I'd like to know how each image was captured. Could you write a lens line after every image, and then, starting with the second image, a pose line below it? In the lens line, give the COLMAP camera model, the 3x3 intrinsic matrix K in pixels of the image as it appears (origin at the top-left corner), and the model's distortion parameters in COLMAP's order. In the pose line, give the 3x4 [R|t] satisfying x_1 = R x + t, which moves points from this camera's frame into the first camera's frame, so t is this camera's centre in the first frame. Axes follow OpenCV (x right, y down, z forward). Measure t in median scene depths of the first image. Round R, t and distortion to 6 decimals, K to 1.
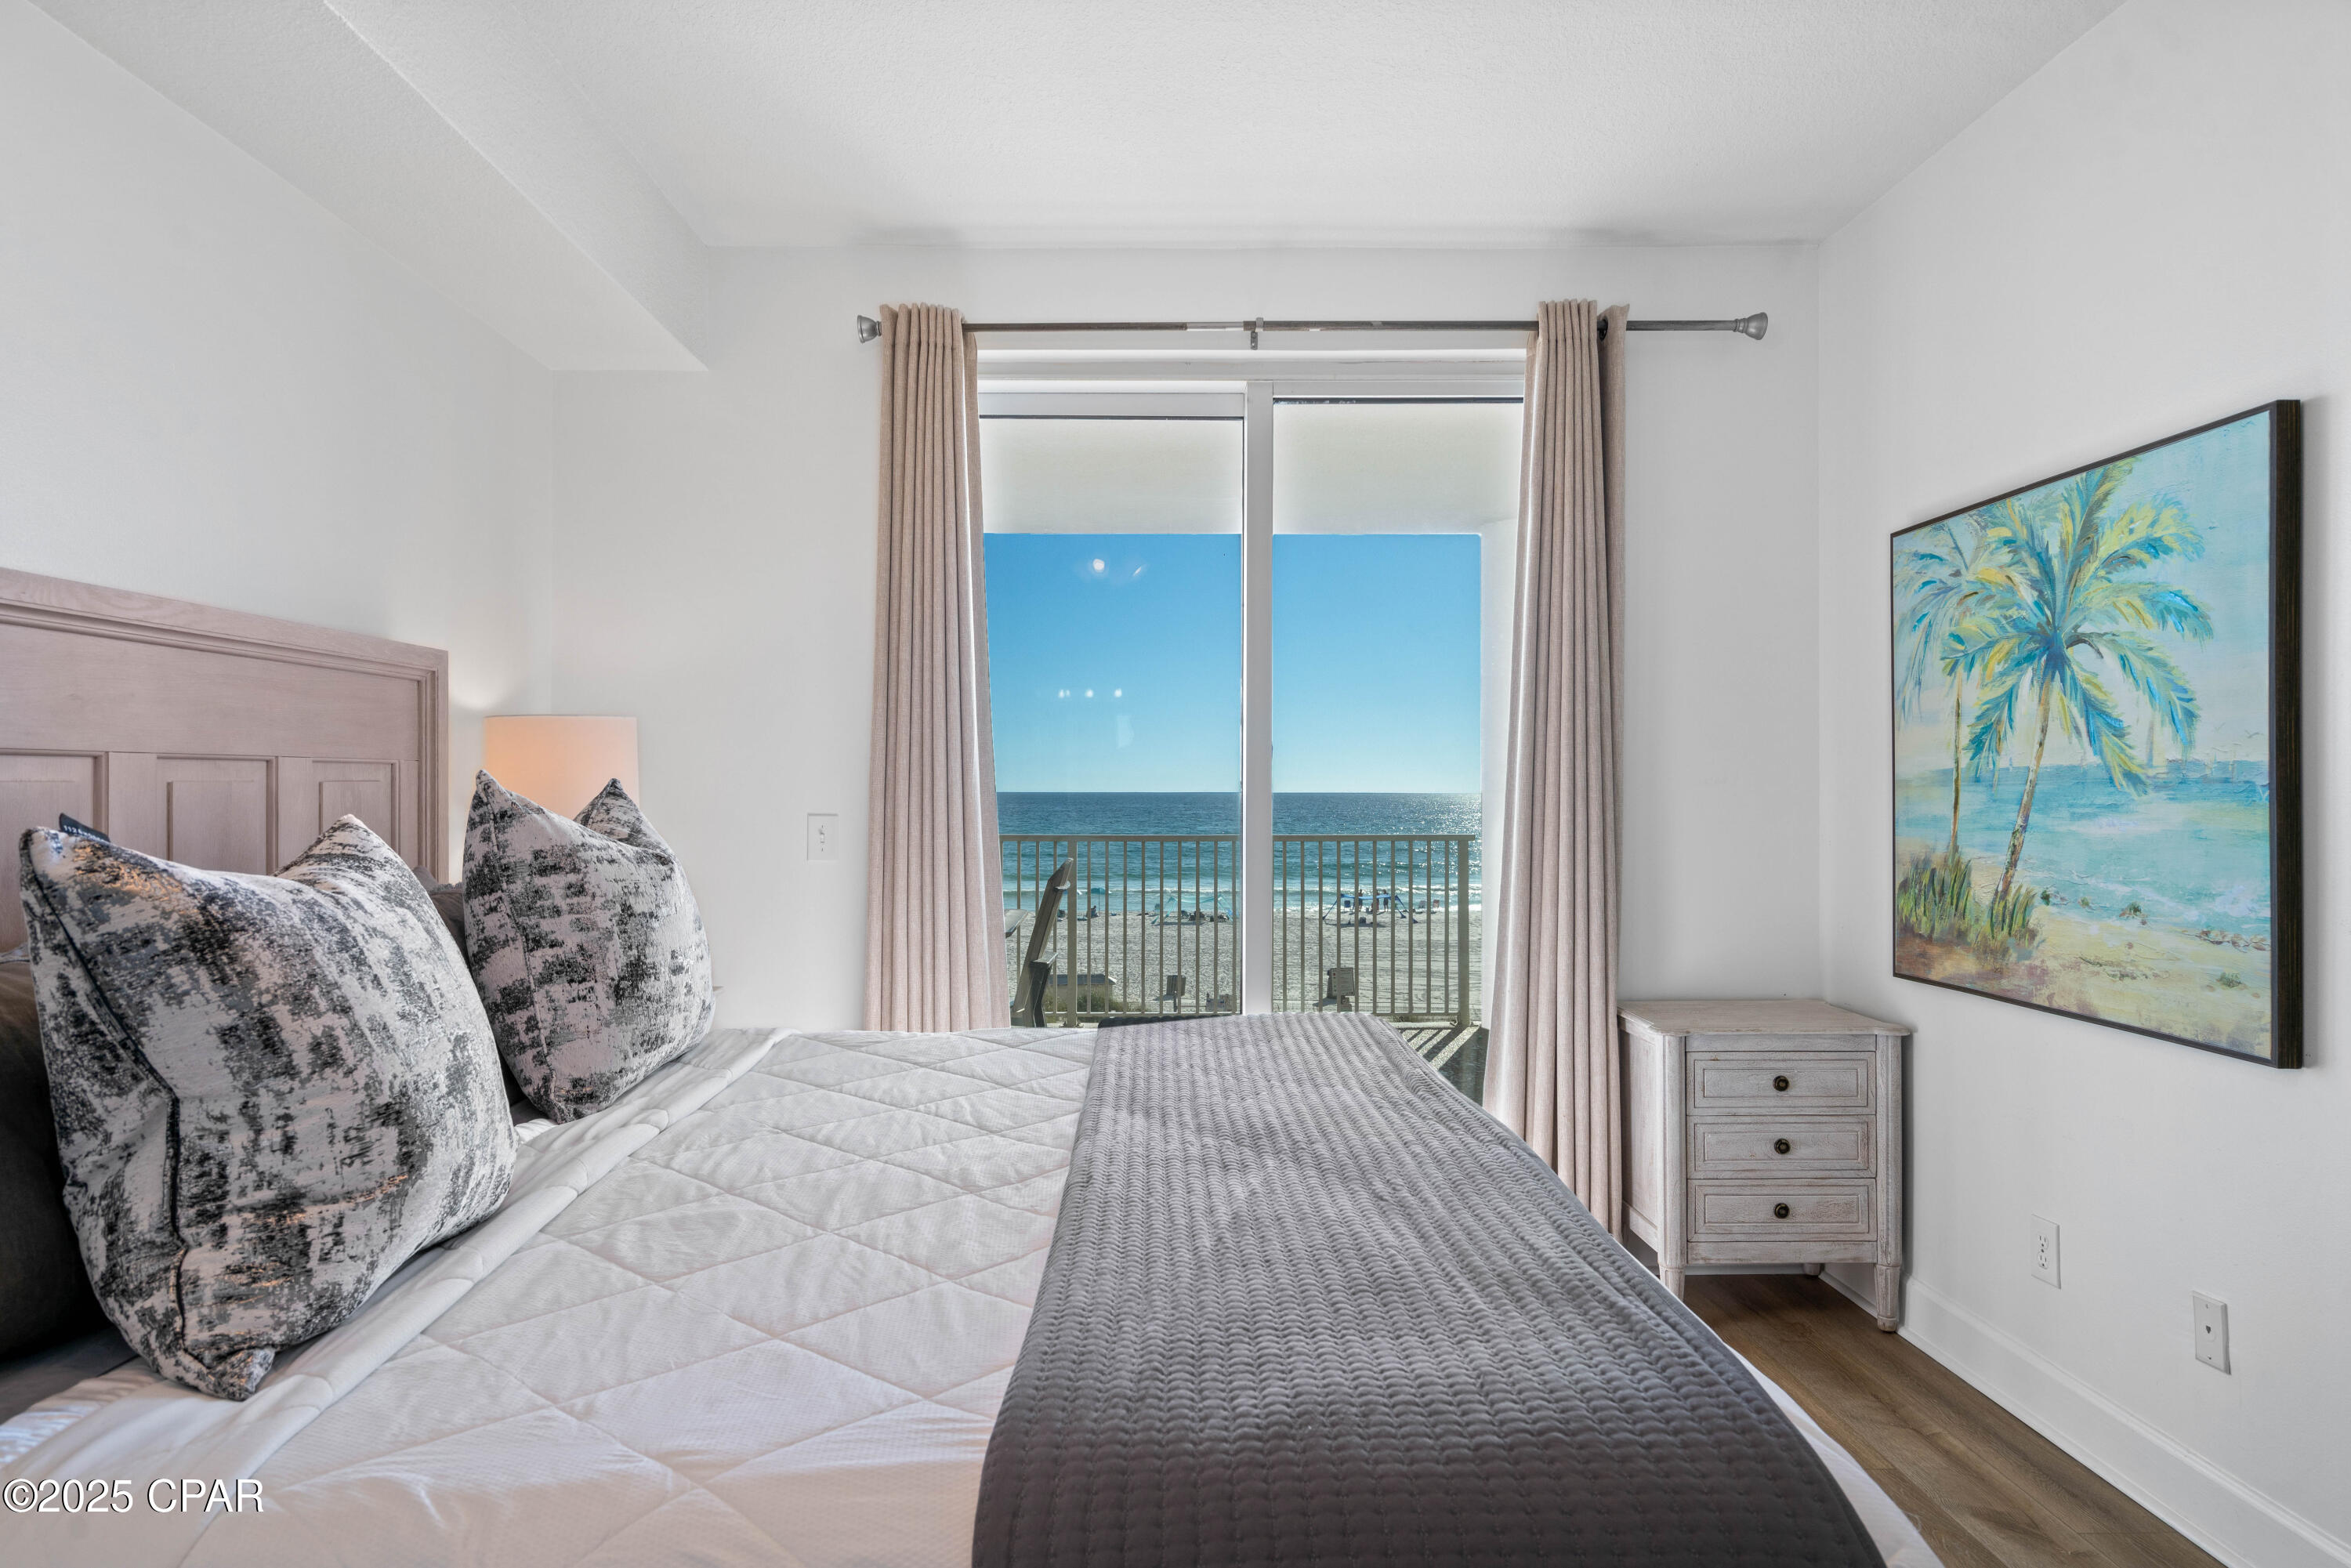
lens RADIAL K [[1320.7, 0, 1157.0], [0, 1320.7, 796.2], [0, 0, 1]] dist [0.002517, 0.001335]
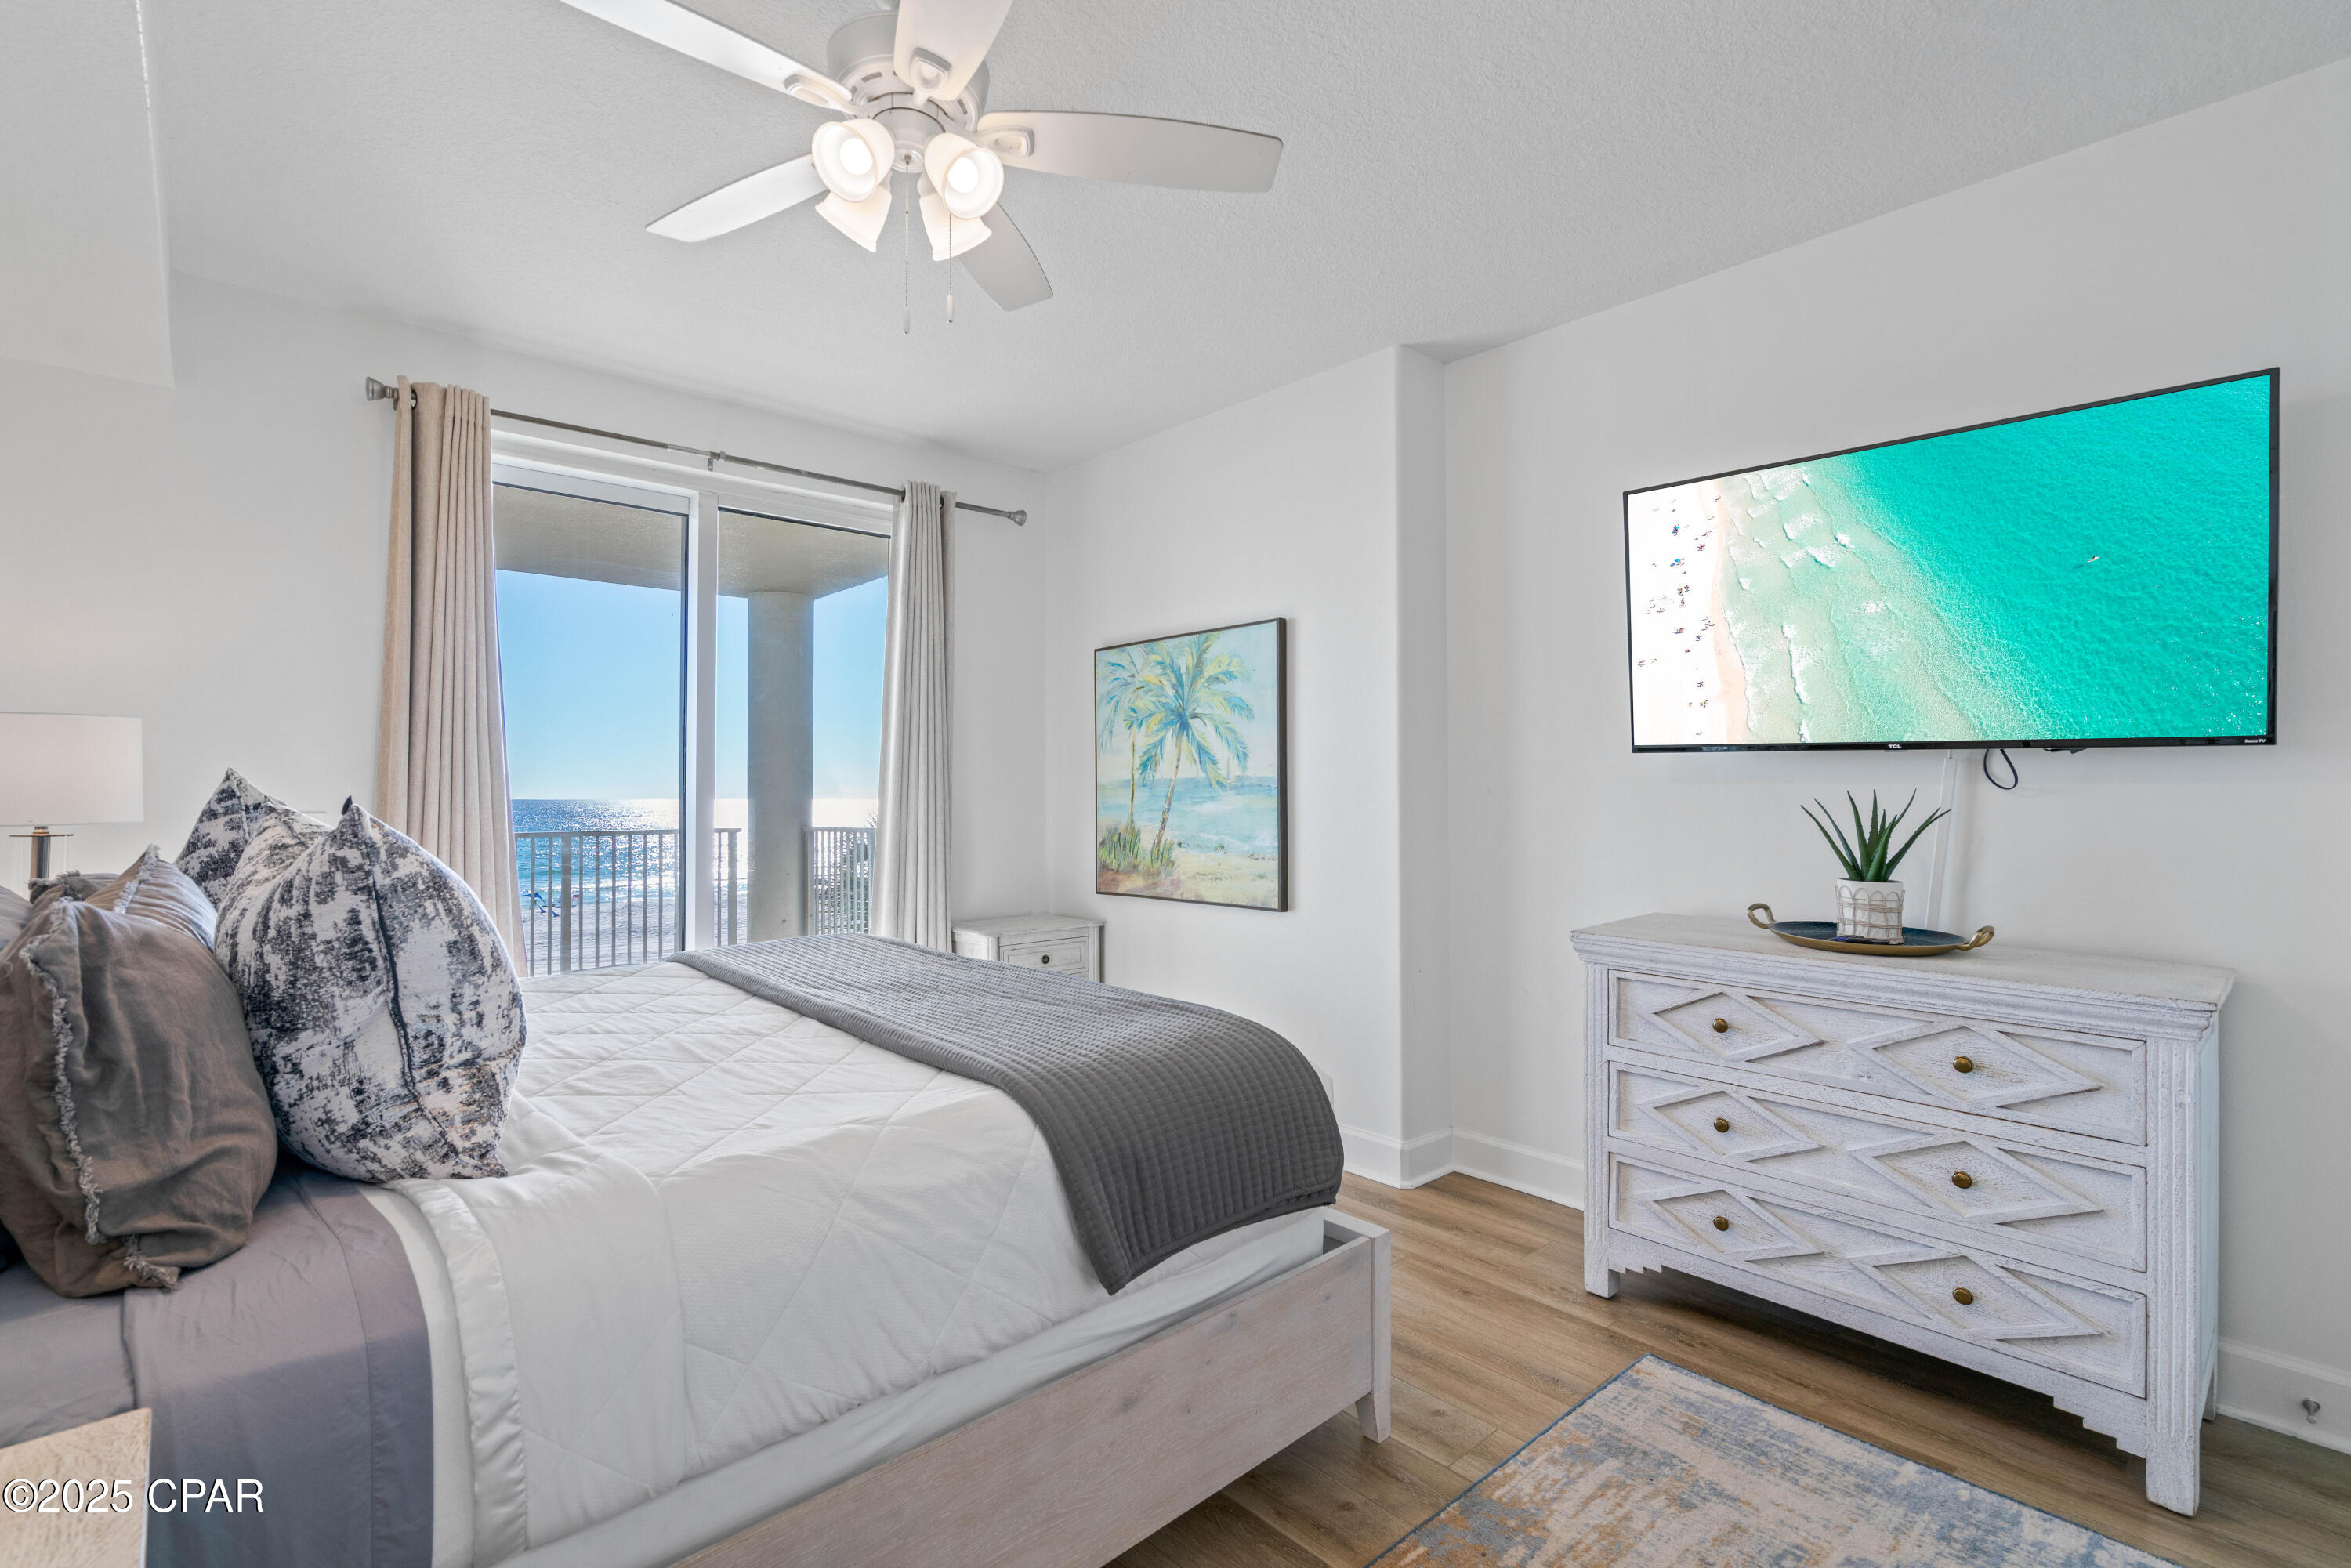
lens RADIAL K [[1065.3, 0, 1162.7], [0, 1065.3, 795.0], [0, 0, 1]] dist [-0.006360, 0.000841]
pose [[0.749700, -0.000822, 0.661777, -0.415322], [0.005021, 0.999978, -0.004446, 0.009912], [-0.661758, 0.006656, 0.749688, -0.189232]]
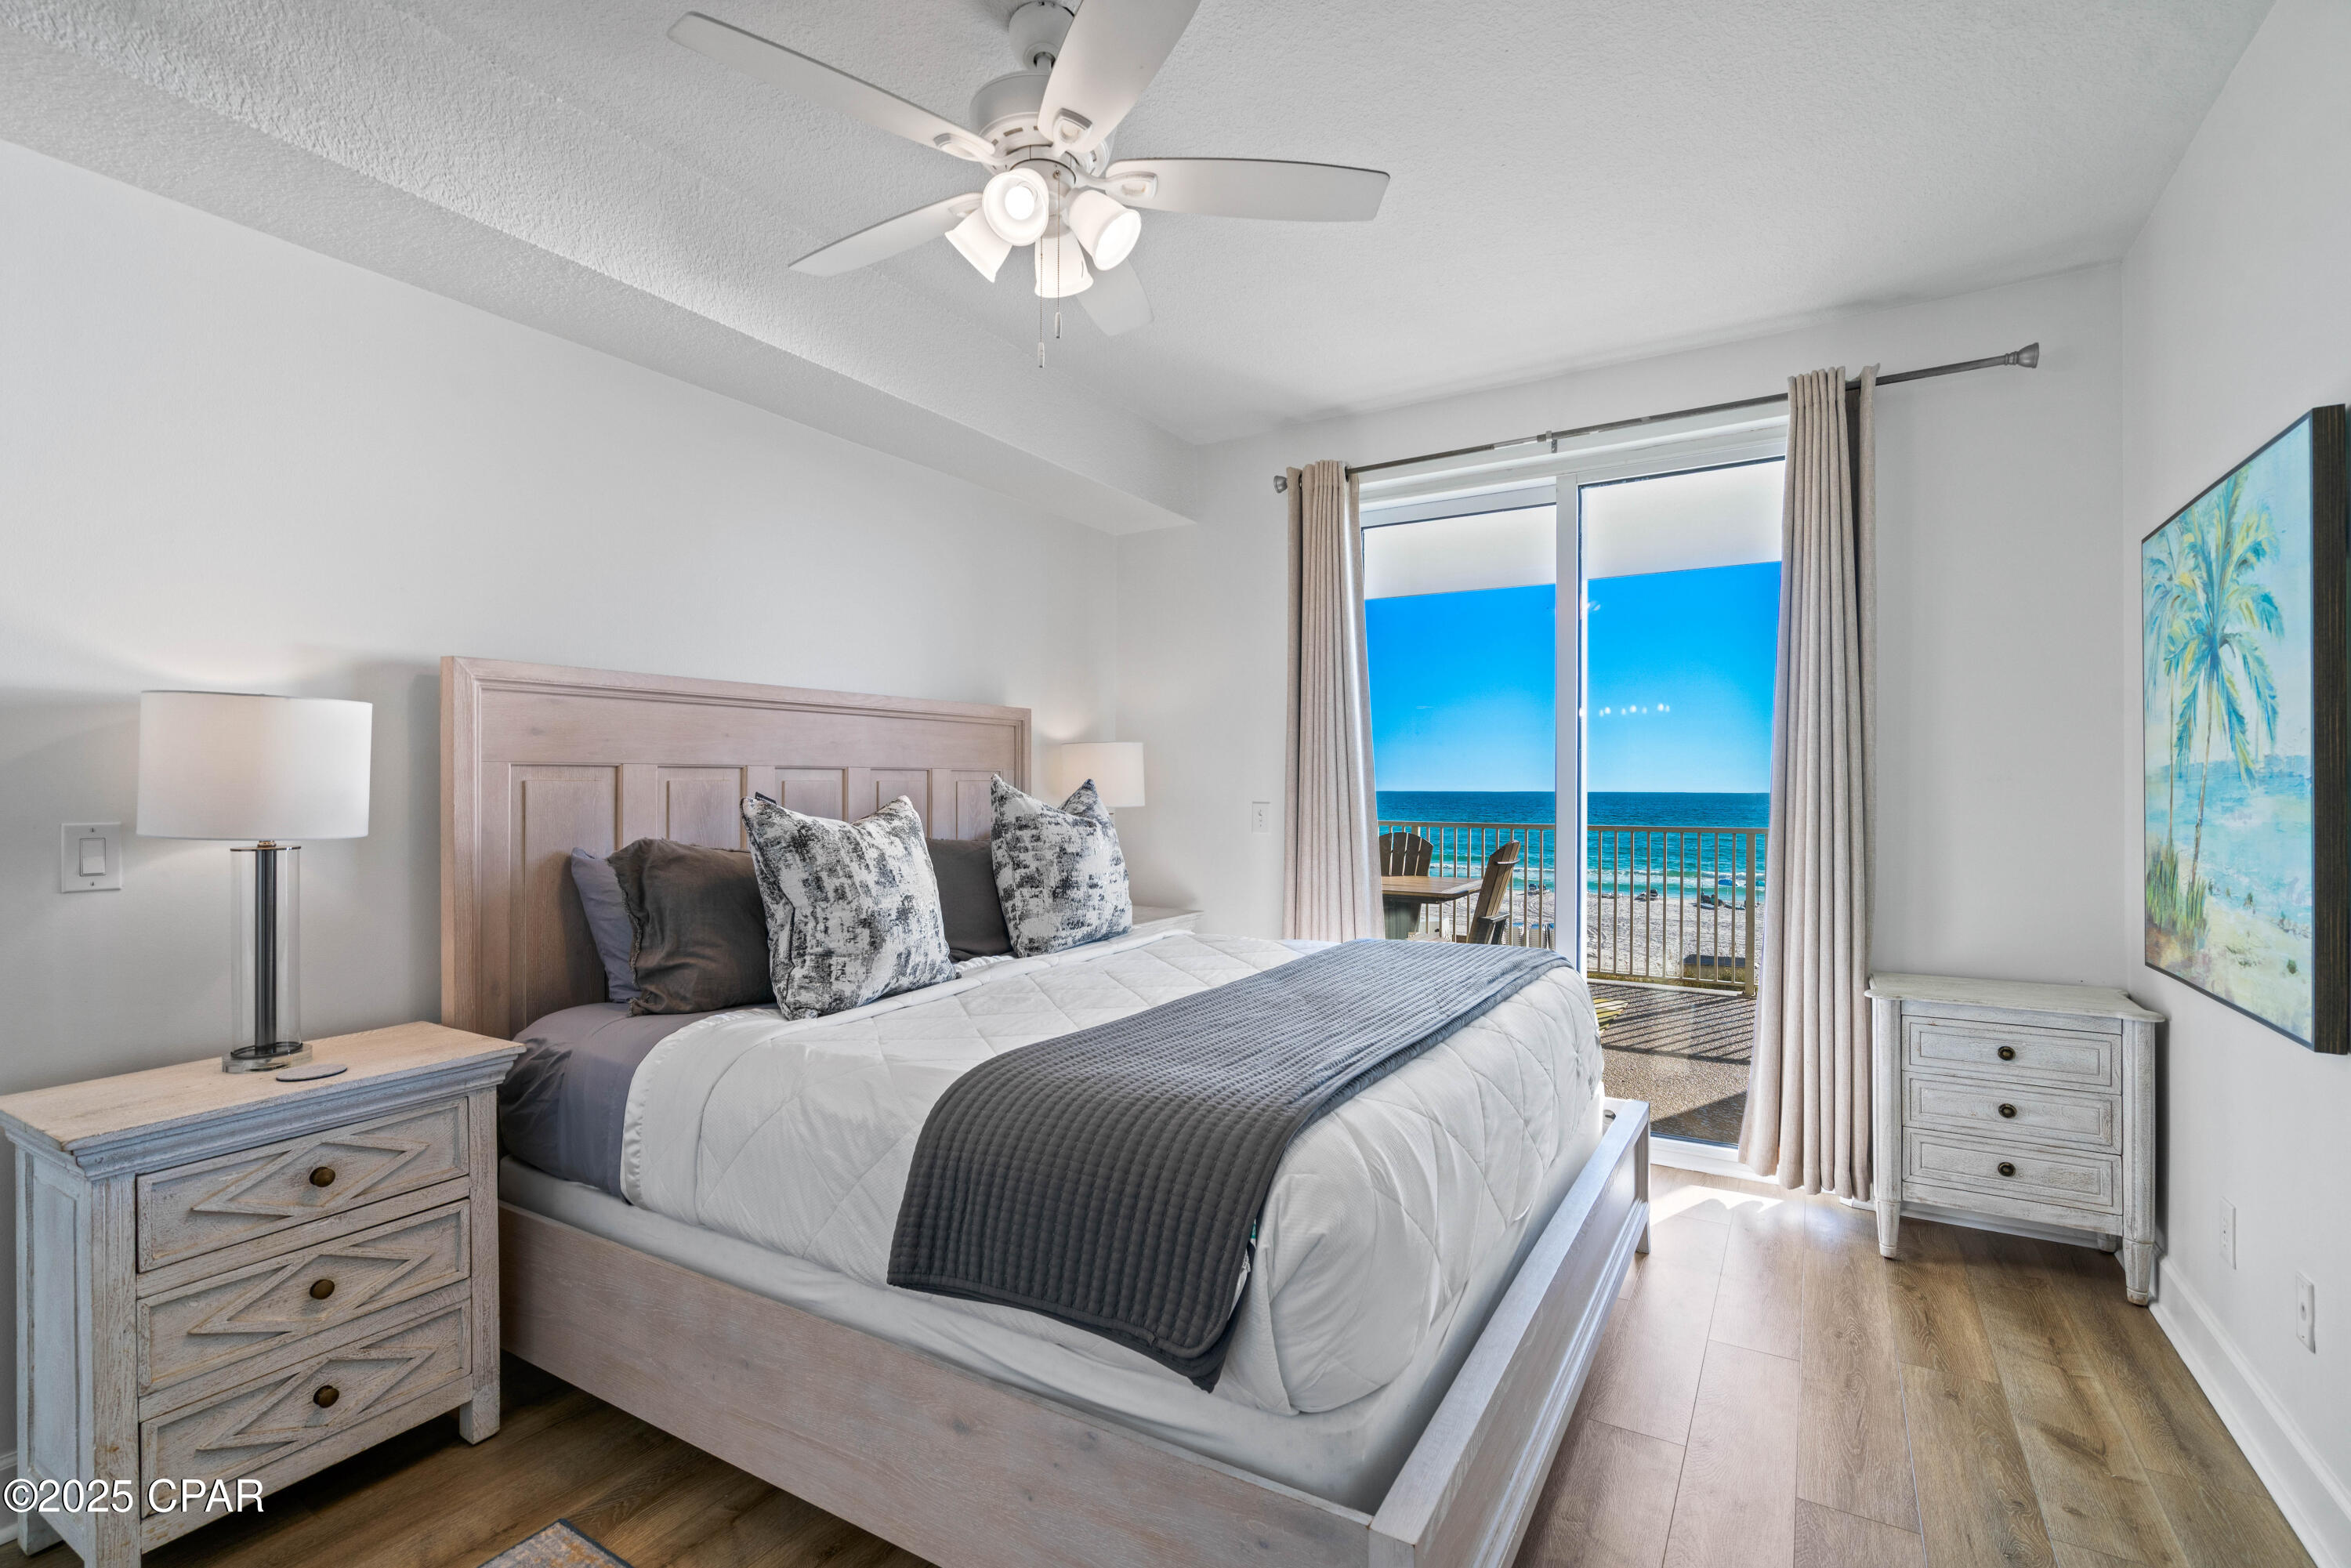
lens RADIAL K [[1076.6, 0, 1160.2], [0, 1076.6, 796.7], [0, 0, 1]] dist [-0.011110, 0.001222]
pose [[0.842054, 0.004936, -0.539371, 0.435265], [-0.004457, 0.999988, 0.002192, 0.006452], [0.539375, 0.000558, 0.842065, -0.153902]]
